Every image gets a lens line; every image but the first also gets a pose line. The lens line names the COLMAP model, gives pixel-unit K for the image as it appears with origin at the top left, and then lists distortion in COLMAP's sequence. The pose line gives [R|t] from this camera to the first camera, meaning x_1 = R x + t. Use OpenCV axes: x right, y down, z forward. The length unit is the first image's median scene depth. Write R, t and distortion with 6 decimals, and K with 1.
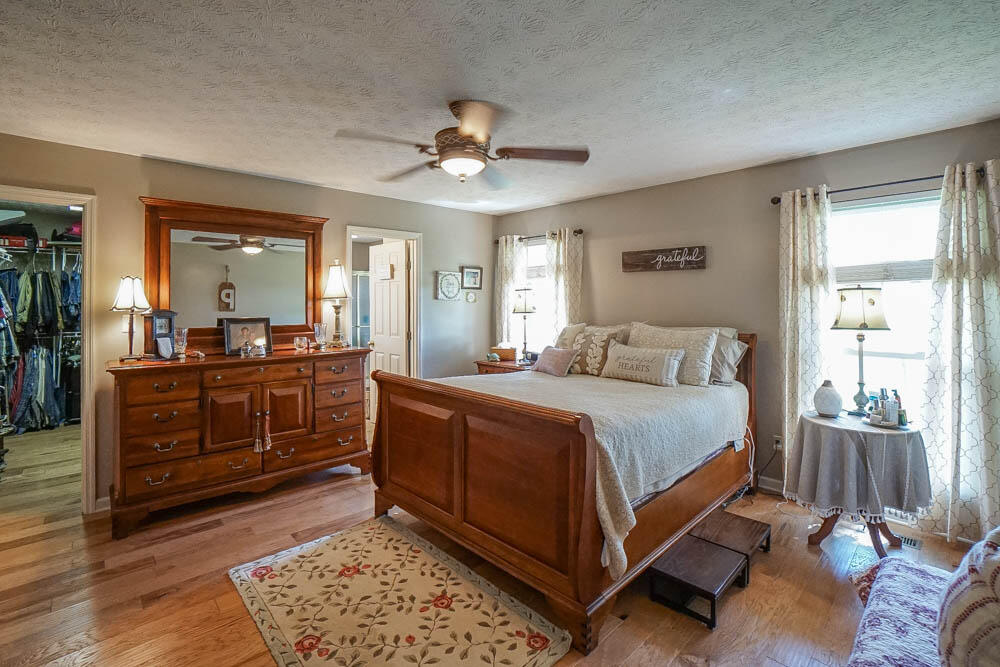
lens RADIAL K [[462.4, 0, 498.7], [0, 462.4, 302.5], [0, 0, 1]] dist [-0.047736, 0.000474]
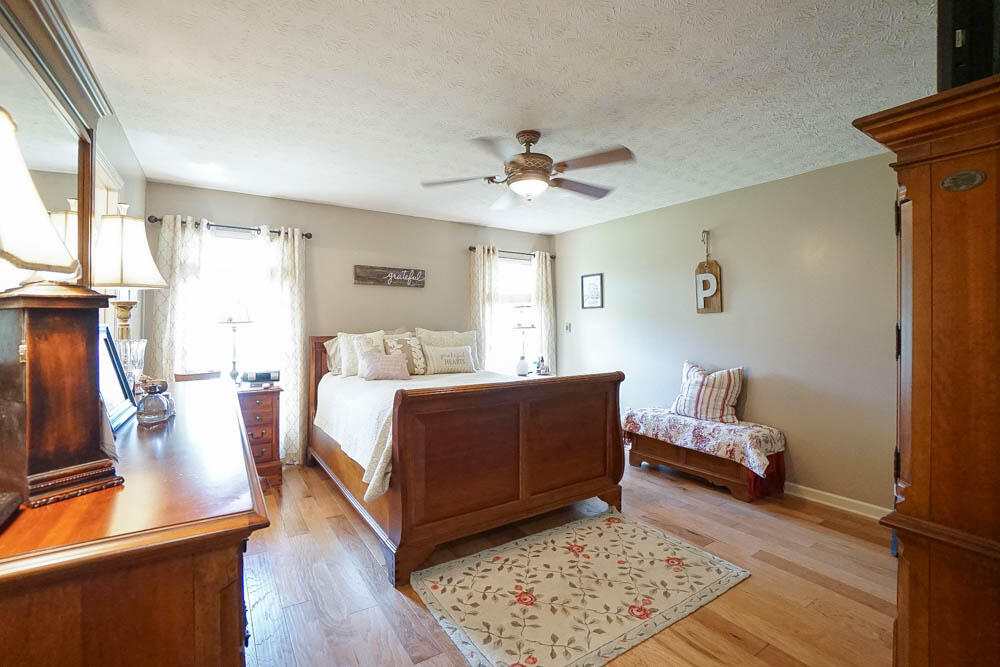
lens RADIAL K [[446.9, 0, 483.0], [0, 446.9, 322.0], [0, 0, 1]] dist [-0.062412, 0.026109]
pose [[0.180488, -0.004694, 0.983566, -1.197839], [-0.006040, 0.999964, 0.005881, 0.025870], [-0.983559, -0.007002, 0.180453, 0.912648]]
